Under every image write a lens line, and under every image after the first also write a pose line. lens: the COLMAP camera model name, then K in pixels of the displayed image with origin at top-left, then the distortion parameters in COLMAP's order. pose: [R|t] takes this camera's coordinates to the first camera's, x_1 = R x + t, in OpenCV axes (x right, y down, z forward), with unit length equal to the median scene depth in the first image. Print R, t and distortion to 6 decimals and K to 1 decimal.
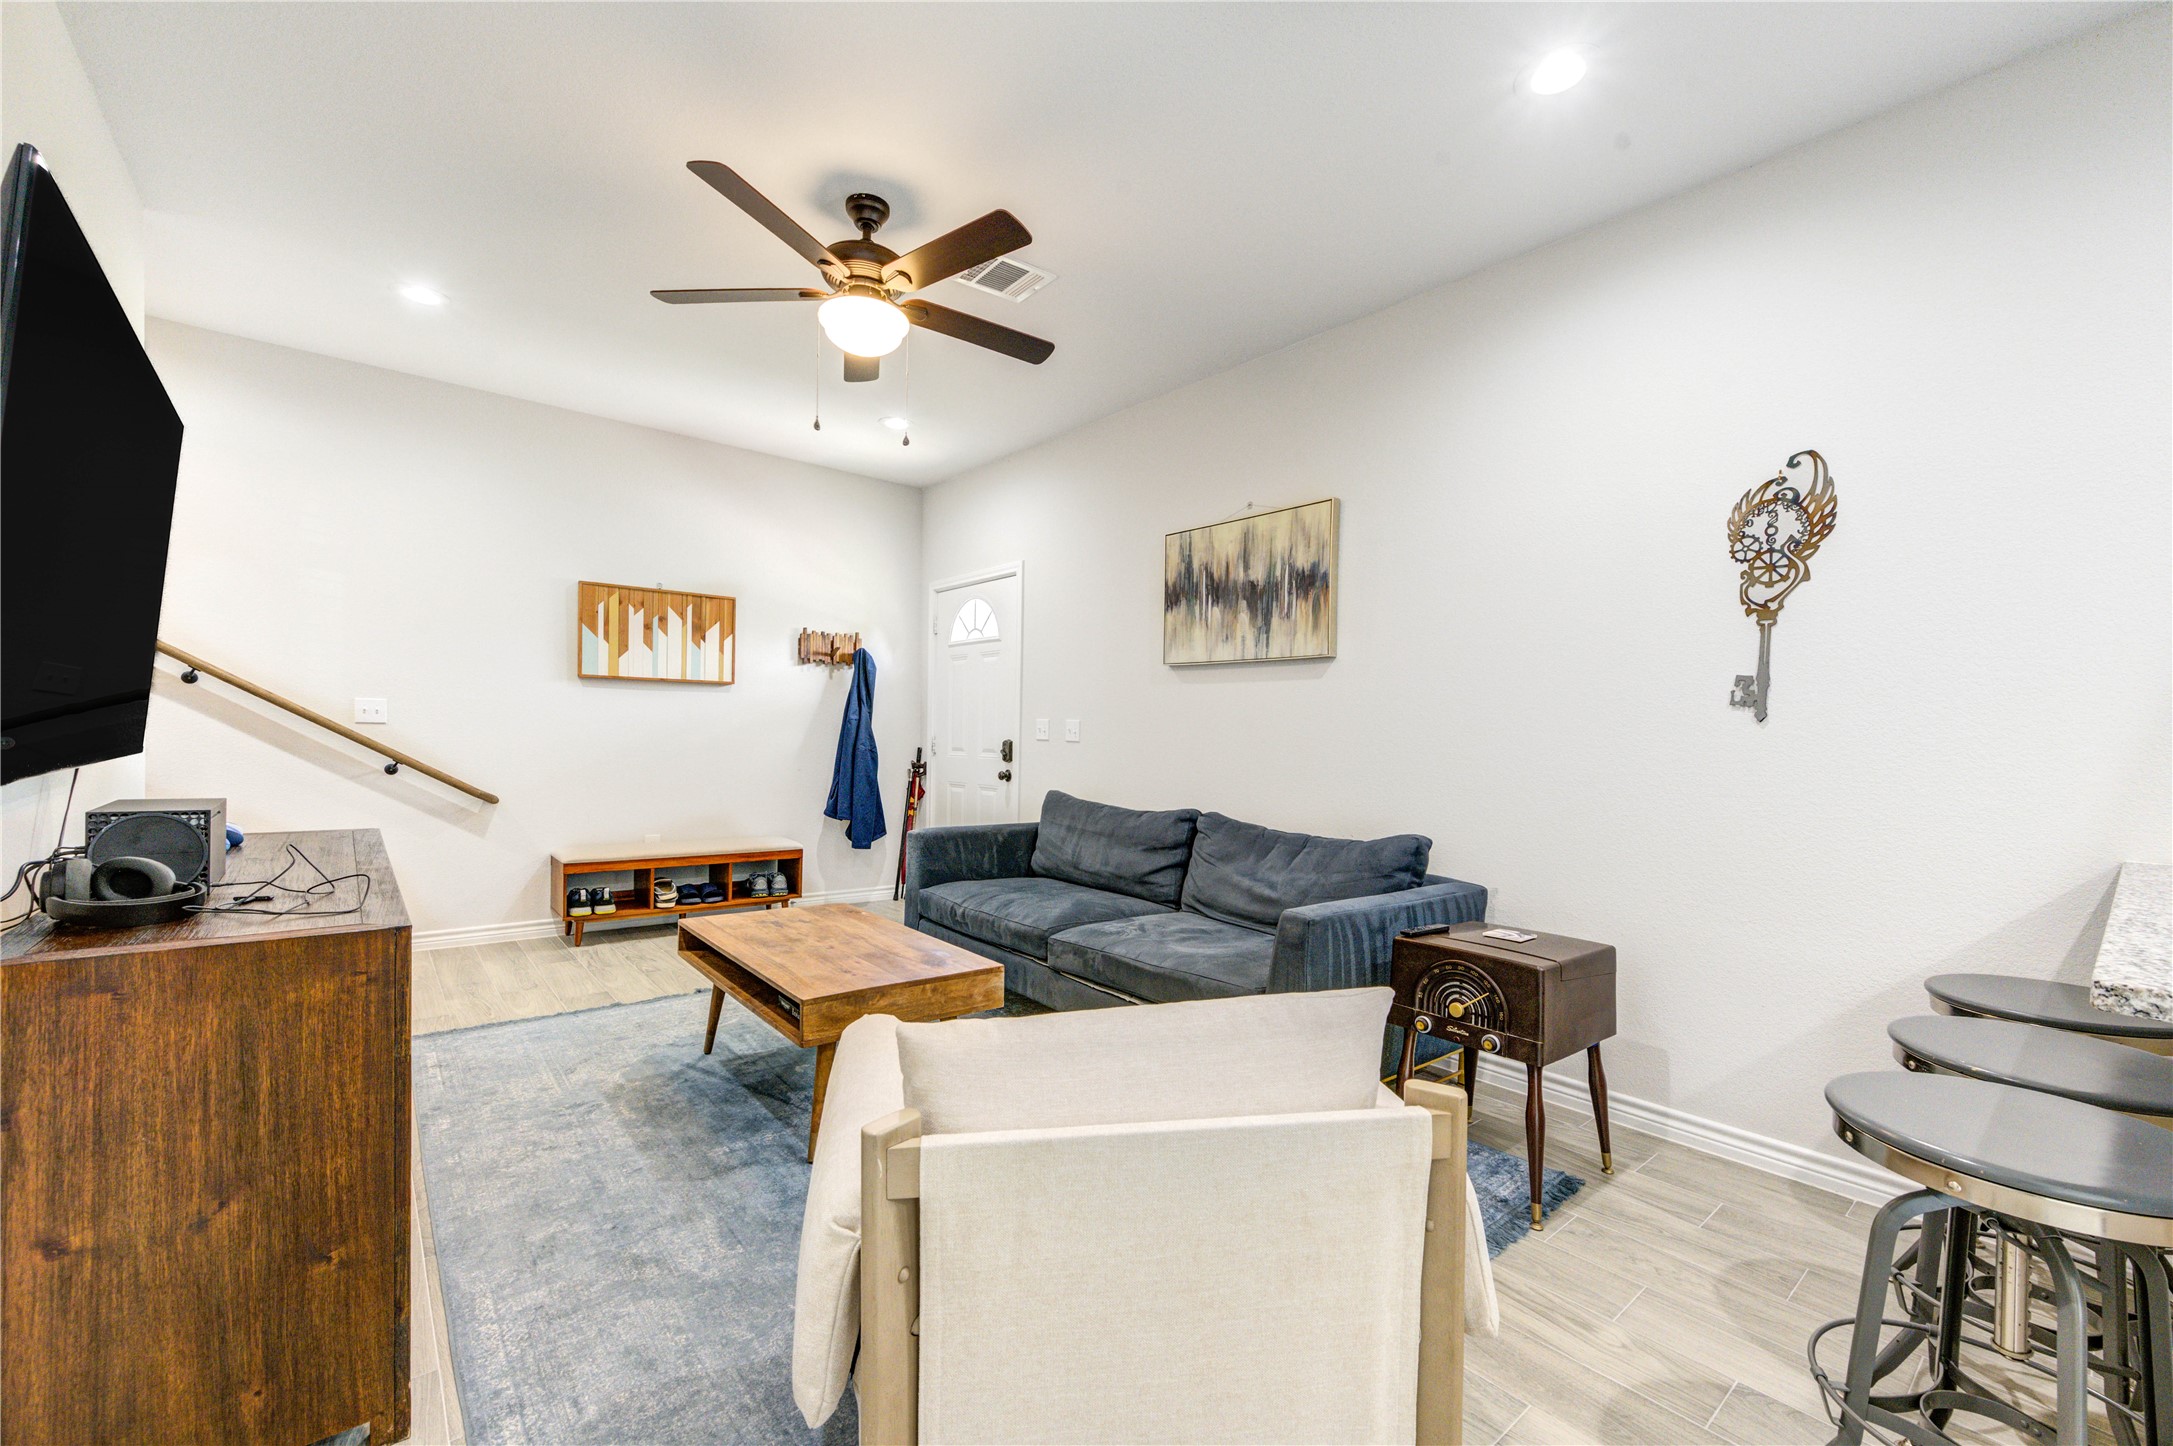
lens RADIAL K [[879.7, 0, 1076.3], [0, 879.7, 753.2], [0, 0, 1]] dist [0.007244, -0.000143]
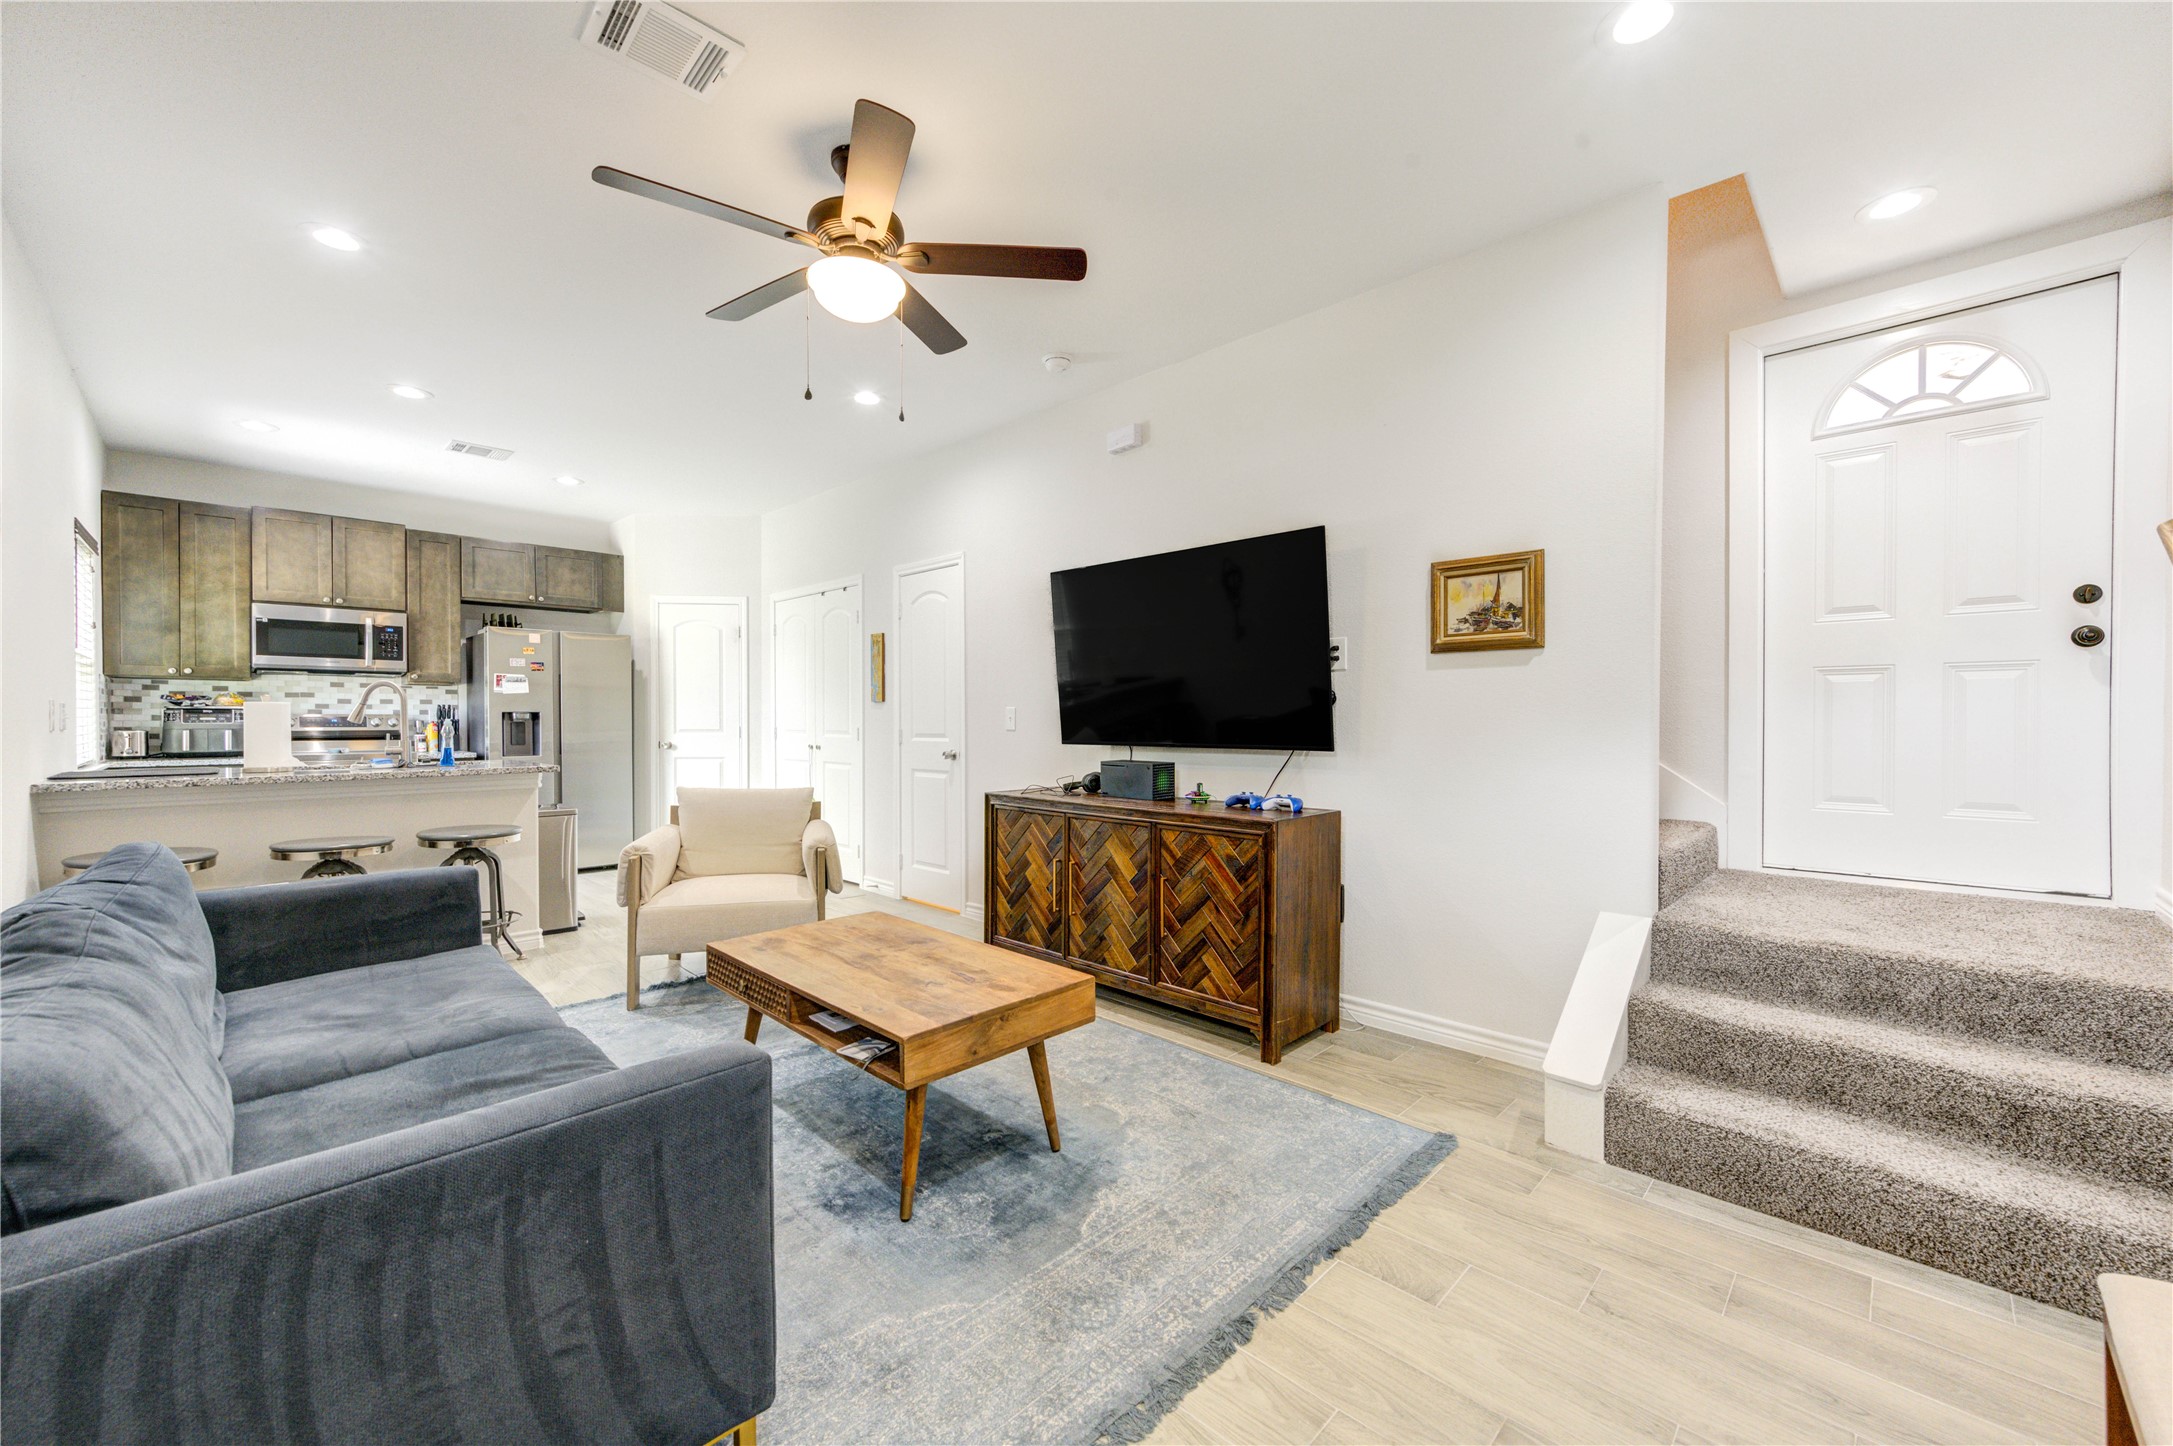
lens RADIAL K [[848.5, 0, 1086.5], [0, 848.5, 723.0], [0, 0, 1]] dist [0.003761, 0.000064]
pose [[-0.994650, -0.025249, -0.100165, -0.270622], [-0.028568, 0.999085, 0.031838, -0.045021], [0.099269, 0.034529, -0.994461, 1.301727]]
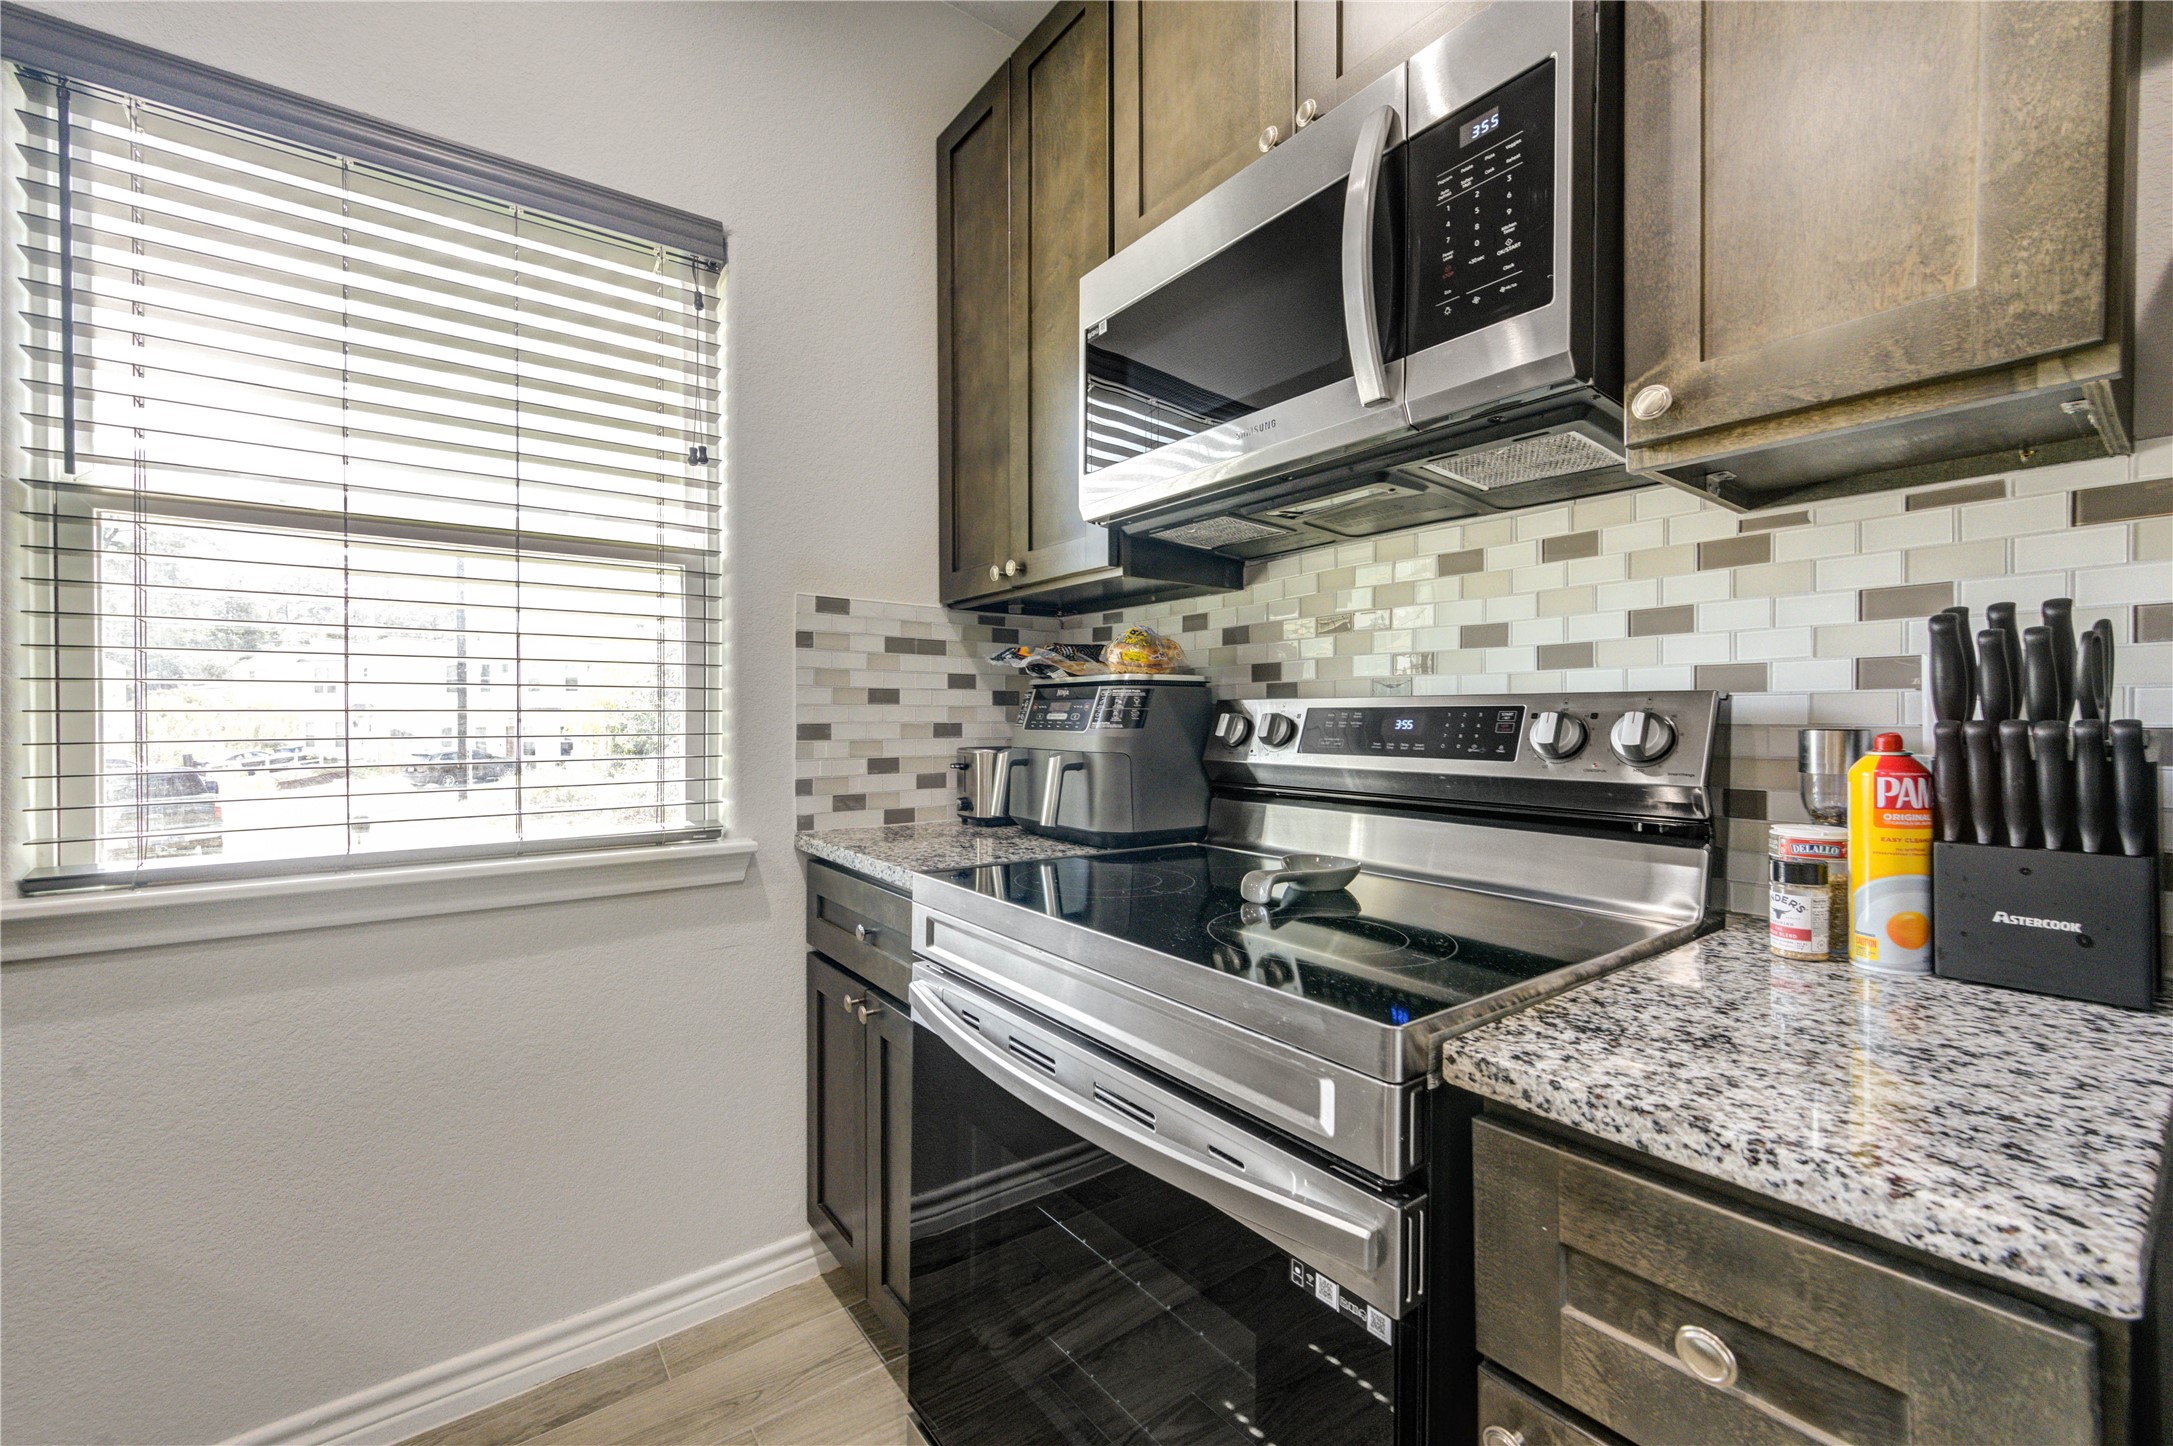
lens RADIAL K [[876.0, 0, 1057.5], [0, 876.0, 714.7], [0, 0, 1]] dist [0.037811, 0.000071]
pose [[0.070426, -0.024625, 0.997213, 0.518595], [0.031649, 0.999247, 0.022440, 0.017746], [-0.997015, 0.029980, 0.071152, -0.152647]]
